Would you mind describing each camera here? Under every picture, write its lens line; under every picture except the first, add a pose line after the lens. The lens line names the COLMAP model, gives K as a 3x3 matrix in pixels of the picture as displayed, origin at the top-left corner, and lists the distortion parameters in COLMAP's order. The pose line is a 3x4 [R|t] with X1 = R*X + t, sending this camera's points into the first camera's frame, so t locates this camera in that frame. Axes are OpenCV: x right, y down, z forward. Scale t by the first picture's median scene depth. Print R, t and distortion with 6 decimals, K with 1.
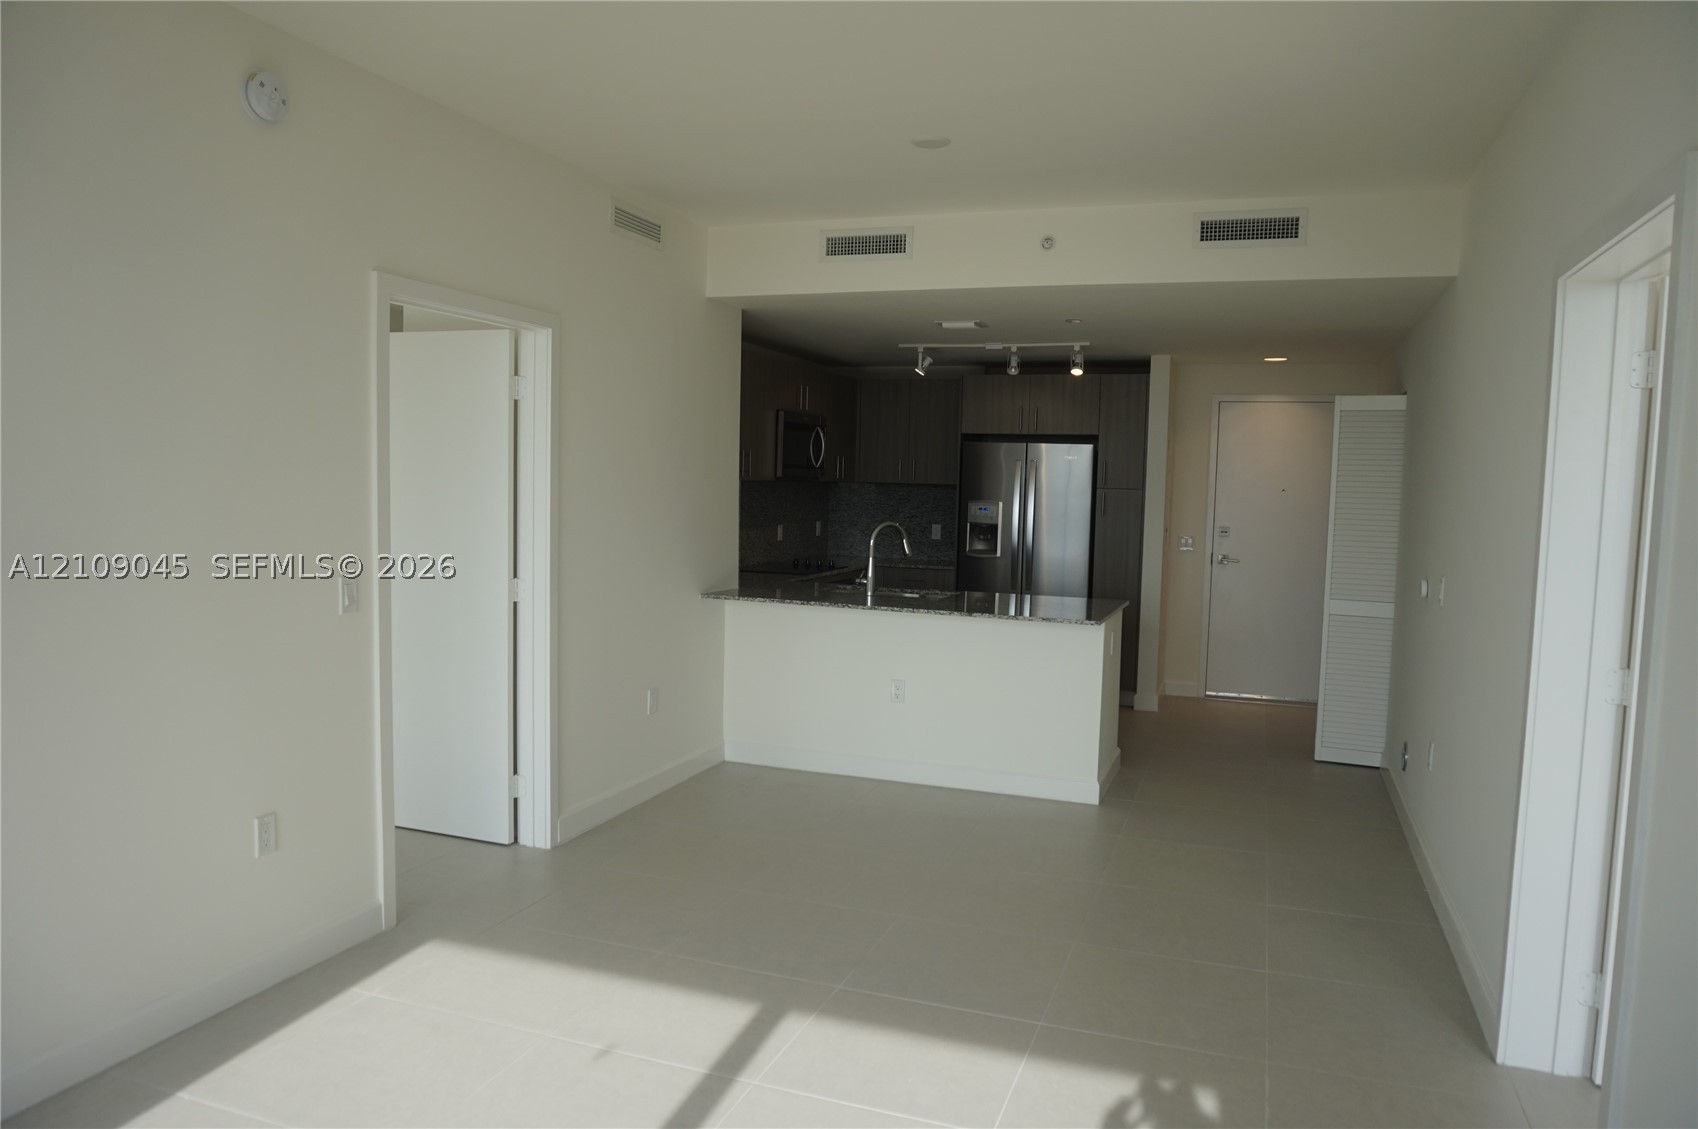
lens RADIAL K [[1149.7, 0, 849.0], [0, 1149.7, 566.3], [0, 0, 1]] dist [-0.067012, 0.036957]
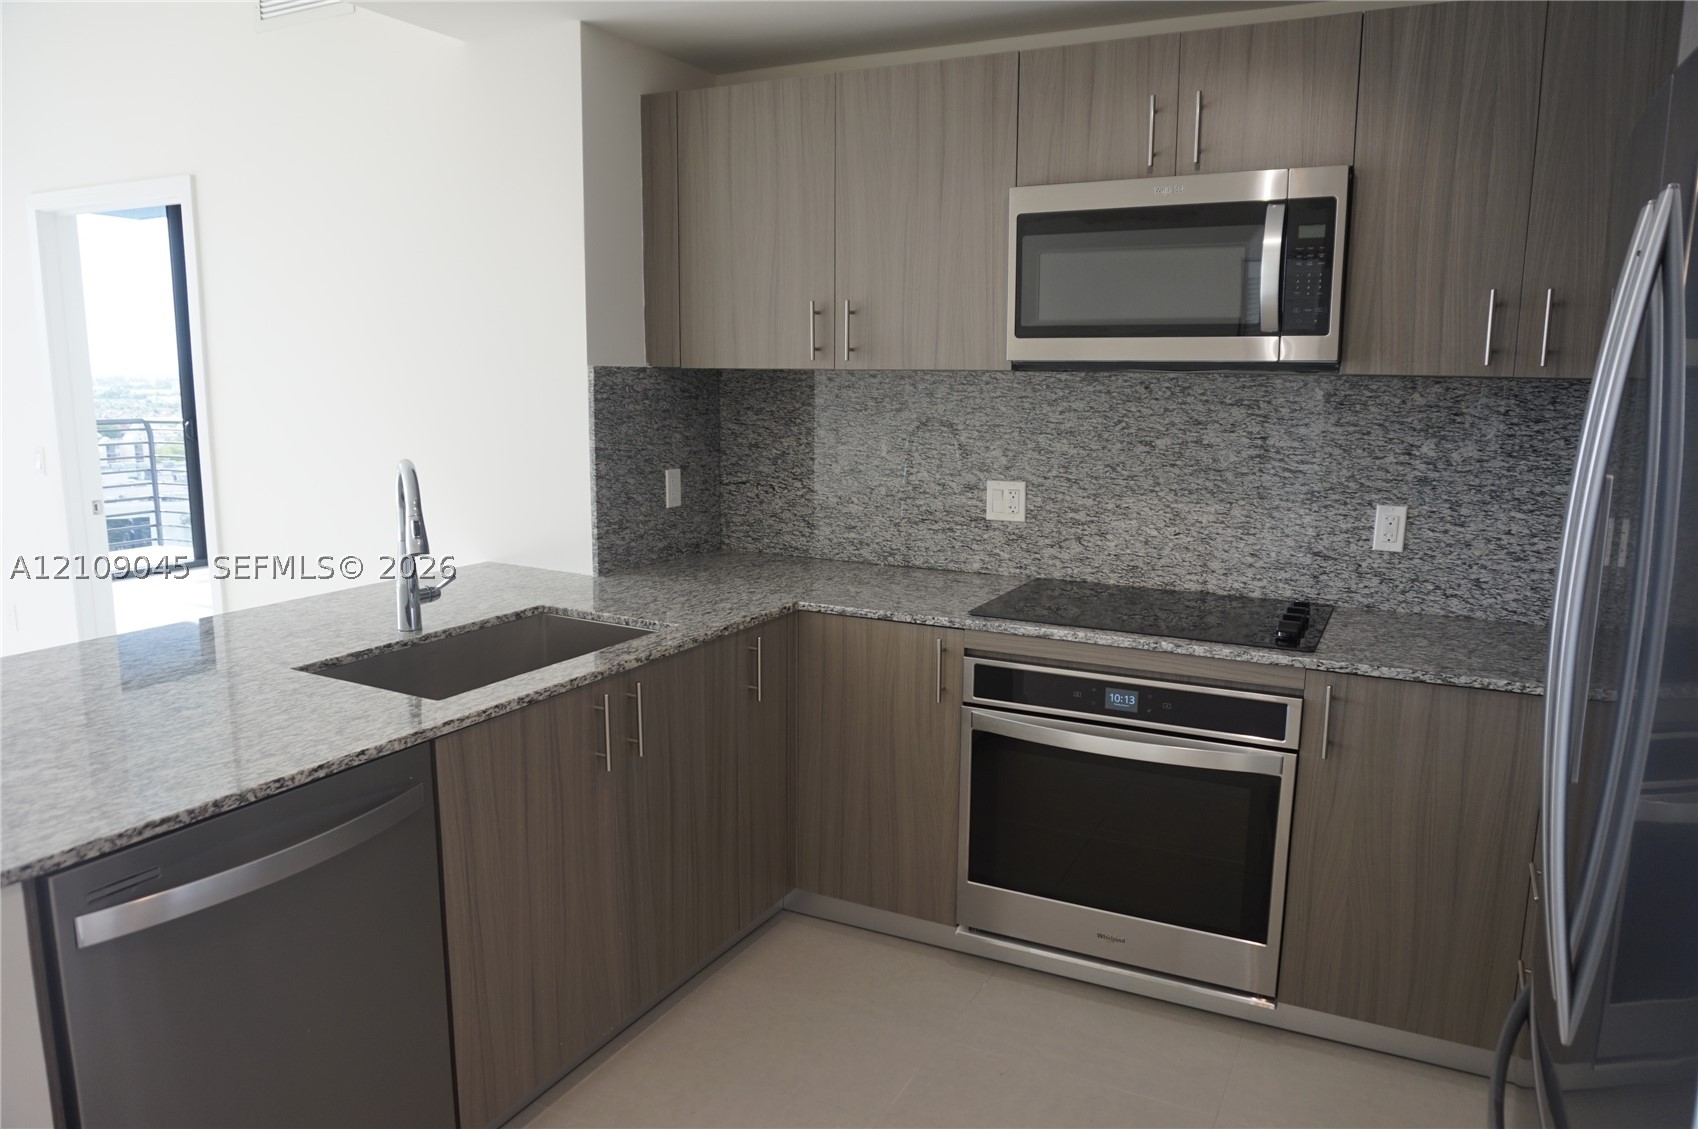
lens RADIAL K [[1144.4, 0, 848.7], [0, 1144.4, 569.5], [0, 0, 1]] dist [-0.058858, 0.025557]
pose [[-0.123956, 0.141369, -0.982166, 0.311787], [-0.086666, 0.984475, 0.152639, -0.057468], [0.988496, 0.104041, -0.109780, 0.916622]]
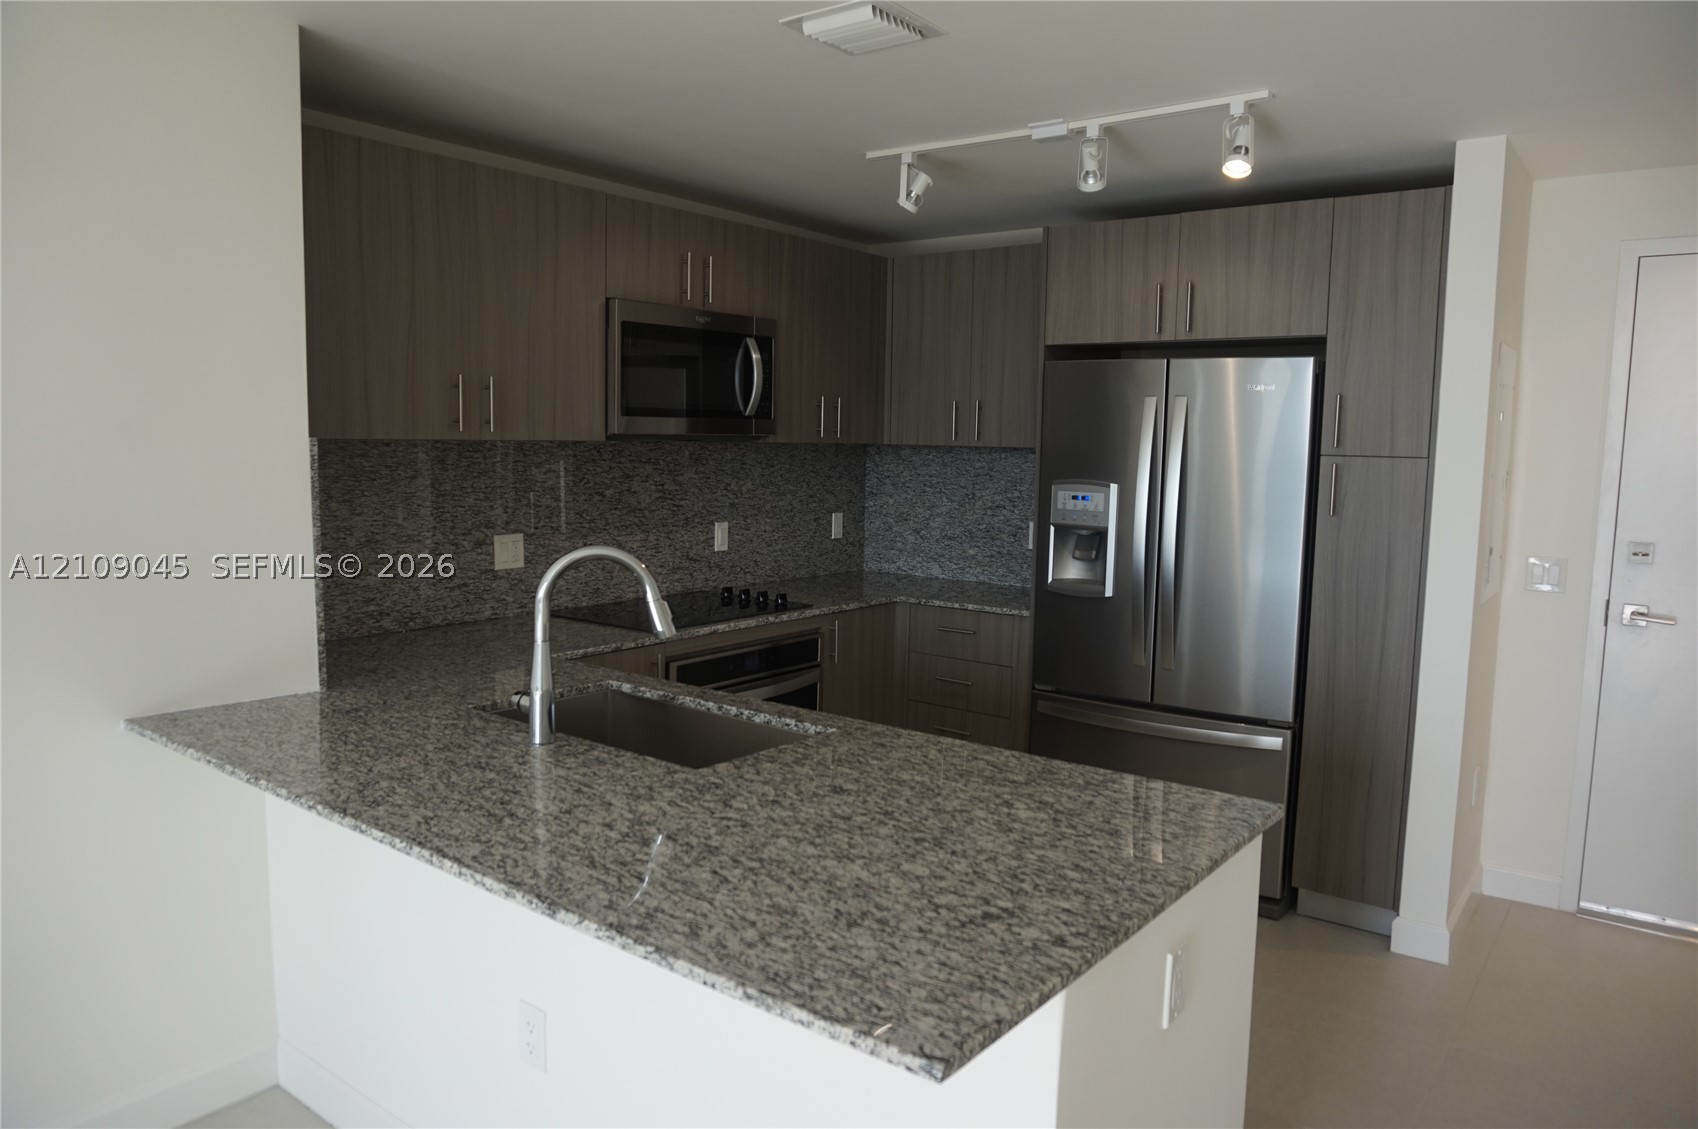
lens RADIAL K [[1149.7, 0, 849.0], [0, 1149.7, 566.3], [0, 0, 1]] dist [-0.067012, 0.036957]
pose [[0.955609, 0.025231, -0.293556, 0.168918], [-0.016615, 0.999356, 0.031807, -0.034967], [0.294170, -0.025518, 0.955413, 0.509971]]
